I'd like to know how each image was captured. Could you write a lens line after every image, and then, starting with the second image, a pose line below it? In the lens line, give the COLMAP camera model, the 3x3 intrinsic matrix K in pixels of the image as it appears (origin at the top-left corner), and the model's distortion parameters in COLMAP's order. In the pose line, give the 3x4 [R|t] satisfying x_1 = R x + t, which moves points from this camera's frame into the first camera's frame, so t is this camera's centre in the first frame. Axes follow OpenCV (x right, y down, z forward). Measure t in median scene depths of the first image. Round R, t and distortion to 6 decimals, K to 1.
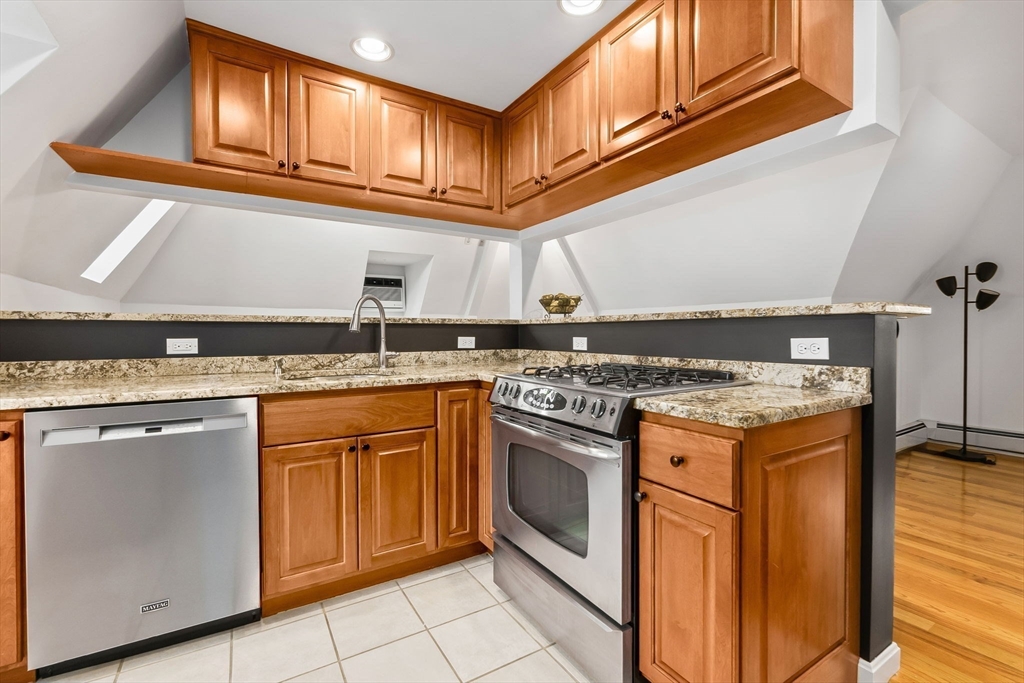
lens RADIAL K [[448.1, 0, 508.1], [0, 448.1, 346.7], [0, 0, 1]] dist [-0.000623, 0.000028]
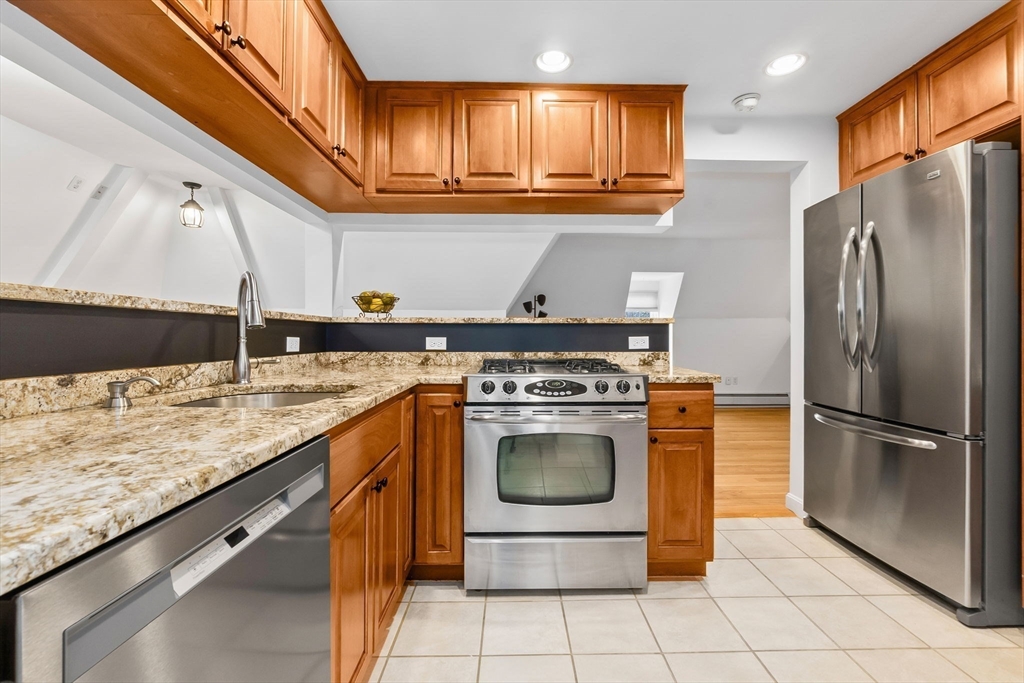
lens RADIAL K [[448.1, 0, 508.1], [0, 448.1, 346.7], [0, 0, 1]] dist [-0.000623, 0.000028]
pose [[0.510085, -0.016148, 0.859972, -0.724146], [0.023752, 0.999707, 0.004684, -0.000508], [-0.859796, 0.018037, 0.510319, 0.370653]]
